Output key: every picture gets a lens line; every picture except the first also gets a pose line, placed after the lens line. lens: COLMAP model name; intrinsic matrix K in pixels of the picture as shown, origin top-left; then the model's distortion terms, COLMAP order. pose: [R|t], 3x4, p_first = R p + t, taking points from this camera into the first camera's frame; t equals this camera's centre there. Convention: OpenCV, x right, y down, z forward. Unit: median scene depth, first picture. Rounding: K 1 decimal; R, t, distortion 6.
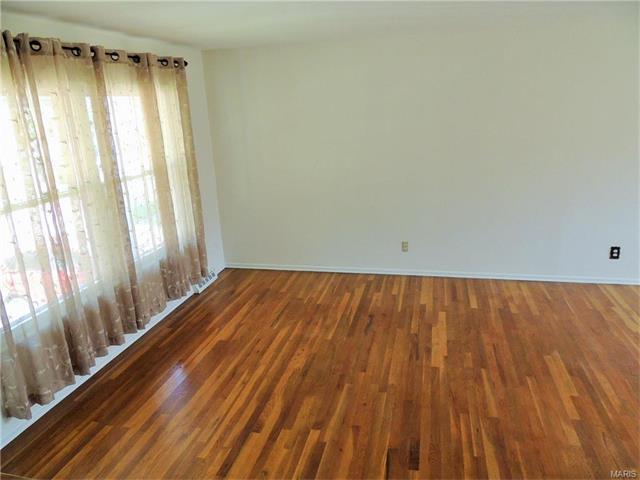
lens RADIAL K [[459.4, 0, 318.5], [0, 459.4, 239.5], [0, 0, 1]] dist [-0.032477, 0.015636]
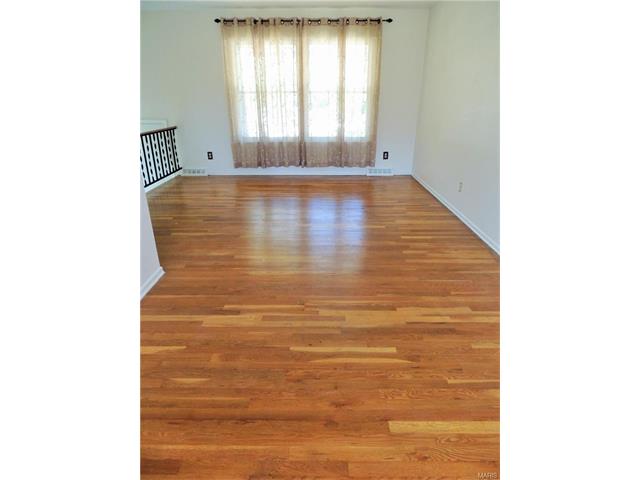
lens RADIAL K [[345.2, 0, 319.4], [0, 345.2, 238.0], [0, 0, 1]] dist [-0.020117, 0.000849]
pose [[0.223480, 0.412039, -0.883335, 0.997962], [-0.283626, 0.894529, 0.345505, -0.068458], [0.932531, 0.173323, 0.316774, 0.572477]]
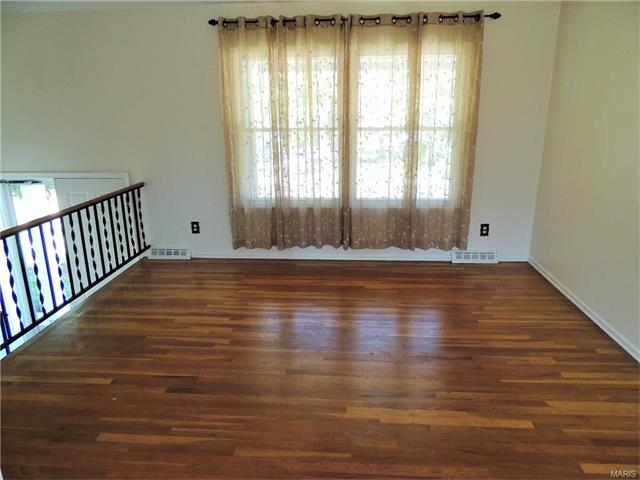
lens RADIAL K [[459.4, 0, 318.8], [0, 459.4, 237.9], [0, 0, 1]] dist [-0.032477, 0.015636]
pose [[0.161239, 0.315399, -0.935161, 0.665455], [-0.274416, 0.924520, 0.264496, -0.124414], [0.947997, 0.213977, 0.235619, 0.571231]]
